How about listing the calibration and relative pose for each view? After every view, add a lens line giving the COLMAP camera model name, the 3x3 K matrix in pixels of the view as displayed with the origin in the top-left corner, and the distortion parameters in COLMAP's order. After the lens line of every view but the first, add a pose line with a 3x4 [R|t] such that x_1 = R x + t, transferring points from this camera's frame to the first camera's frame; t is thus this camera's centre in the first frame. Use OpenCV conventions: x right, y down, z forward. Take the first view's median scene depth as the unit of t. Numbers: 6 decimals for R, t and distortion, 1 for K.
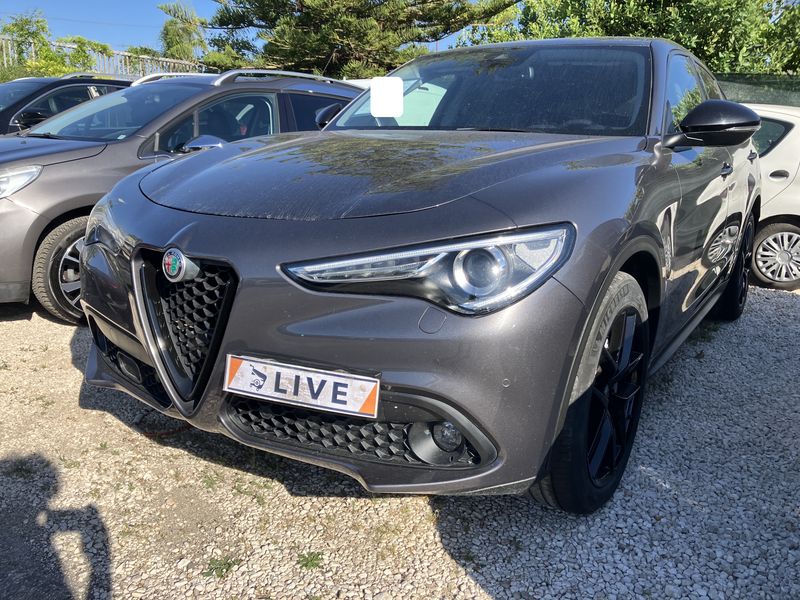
lens RADIAL K [[657.6, 0, 402.8], [0, 657.6, 297.1], [0, 0, 1]] dist [0.062271, -0.081841]
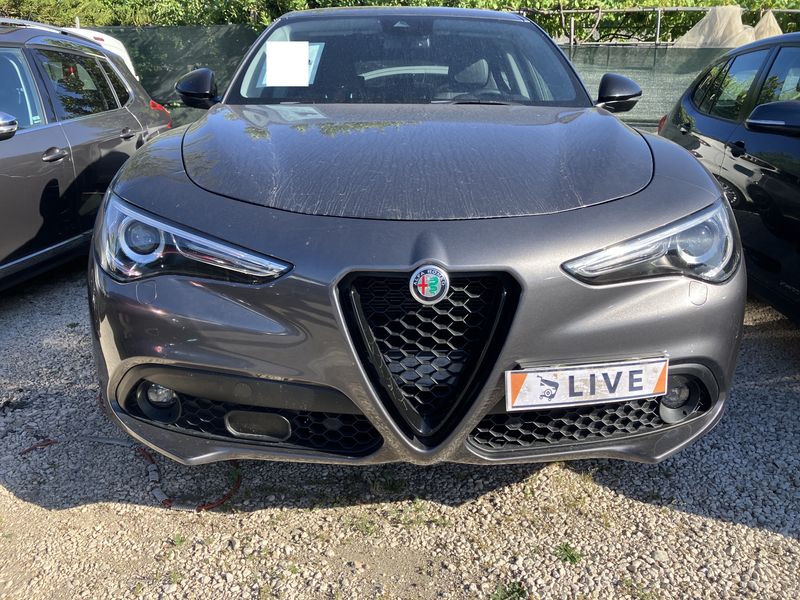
lens RADIAL K [[657.6, 0, 402.8], [0, 657.6, 297.1], [0, 0, 1]] dist [0.062271, -0.081841]
pose [[0.817291, -0.180371, 0.547267, -0.886294], [0.143719, 0.983539, 0.109529, -0.137890], [-0.558014, -0.010865, 0.829760, 0.340083]]
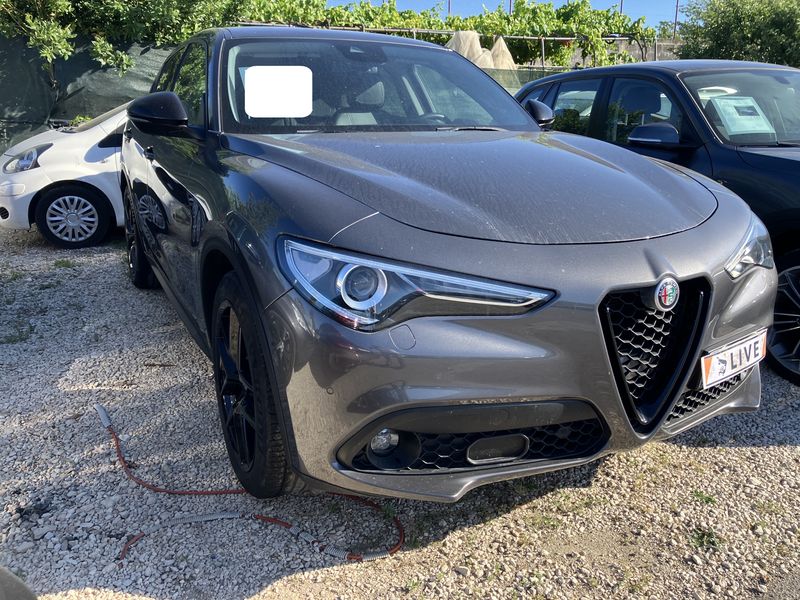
lens RADIAL K [[657.6, 0, 402.8], [0, 657.6, 297.1], [0, 0, 1]] dist [0.062271, -0.081841]
pose [[0.473617, -0.260493, 0.841326, -1.460926], [0.205390, 0.961588, 0.182106, -0.328055], [-0.856447, 0.086552, 0.508928, 0.881472]]
